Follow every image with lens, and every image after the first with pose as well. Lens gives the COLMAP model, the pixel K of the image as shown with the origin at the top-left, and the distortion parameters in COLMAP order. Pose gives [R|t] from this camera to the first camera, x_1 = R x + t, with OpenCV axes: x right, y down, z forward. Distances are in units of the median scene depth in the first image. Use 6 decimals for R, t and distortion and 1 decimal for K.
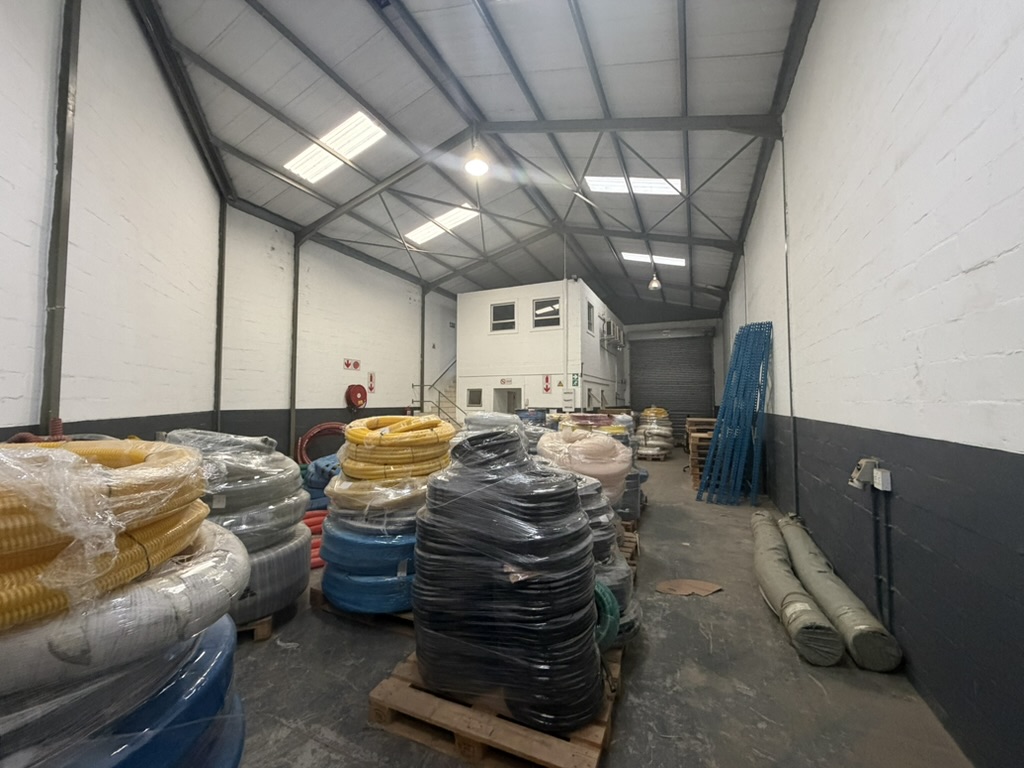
lens RADIAL K [[409.1, 0, 514.6], [0, 409.1, 382.6], [0, 0, 1]] dist [-0.002022, -0.000059]
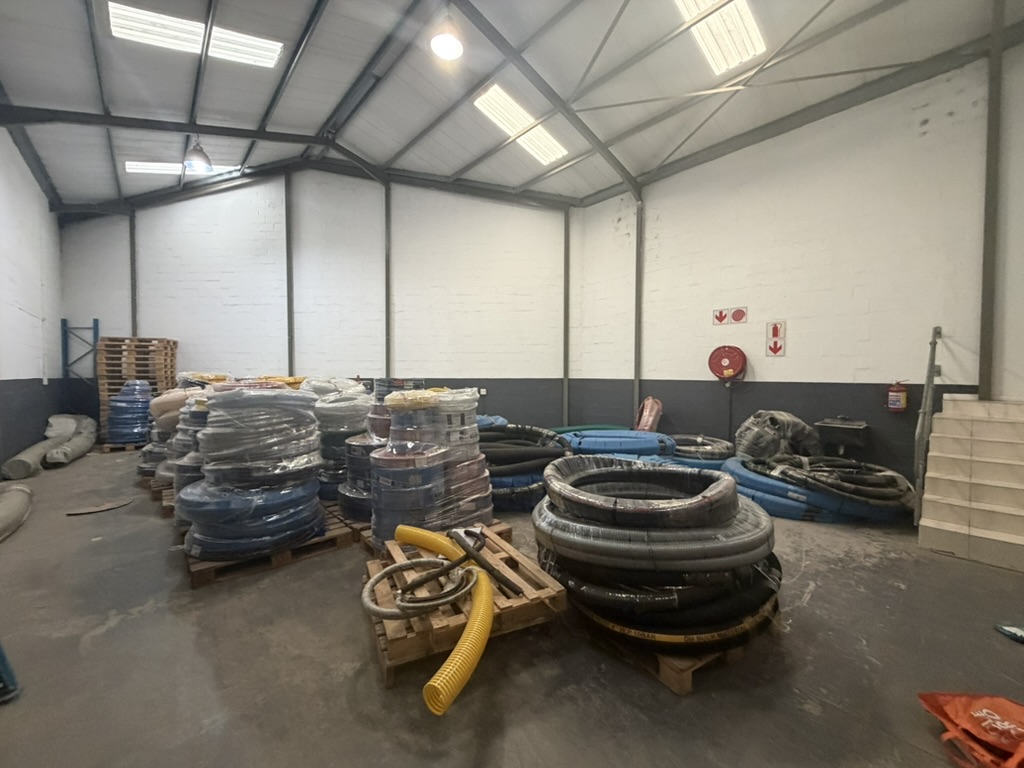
lens RADIAL K [[409.1, 0, 513.3], [0, 409.1, 385.8], [0, 0, 1]] dist [-0.002022, -0.000059]
pose [[-0.412835, 0.029975, -0.910313, 0.409116], [0.044025, 0.998947, 0.012928, 0.051549], [0.909741, -0.034739, -0.413720, 1.066636]]
